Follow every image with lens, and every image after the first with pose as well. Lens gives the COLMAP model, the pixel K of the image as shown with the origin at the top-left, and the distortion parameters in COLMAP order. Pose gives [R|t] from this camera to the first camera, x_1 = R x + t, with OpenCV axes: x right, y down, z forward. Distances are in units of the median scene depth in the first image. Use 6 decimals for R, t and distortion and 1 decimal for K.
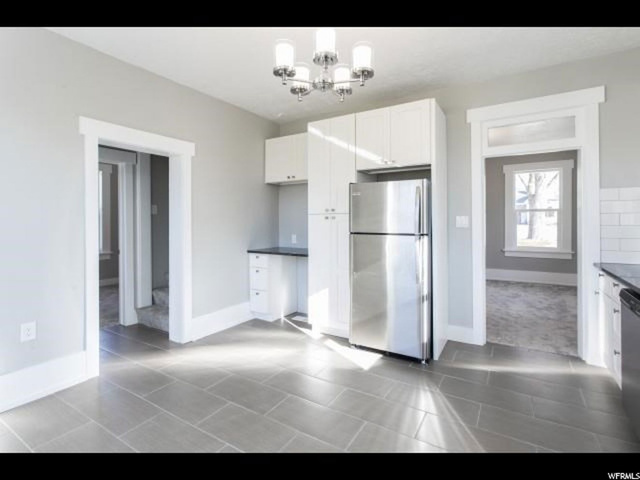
lens RADIAL K [[309.0, 0, 318.6], [0, 309.0, 251.8], [0, 0, 1]] dist [-0.001010, 0.000071]
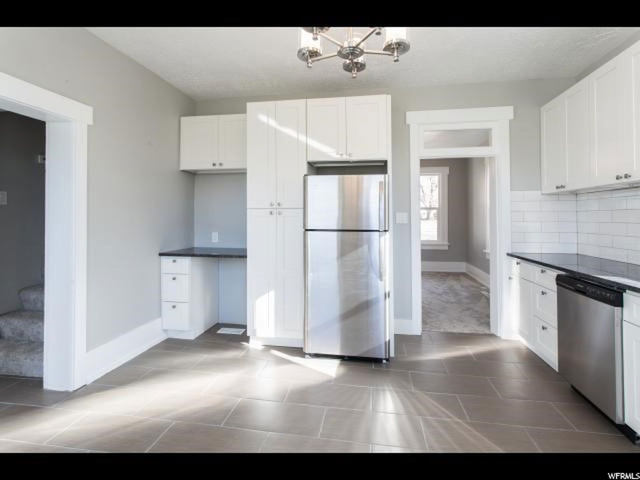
lens RADIAL K [[312.7, 0, 320.0], [0, 312.7, 240.0], [0, 0, 1]] dist [0.001878, 0.000270]
pose [[0.925169, -0.022280, 0.378900, -0.179882], [0.031994, 0.999301, -0.019358, -0.011198], [-0.378204, 0.030032, 0.925235, 0.124680]]
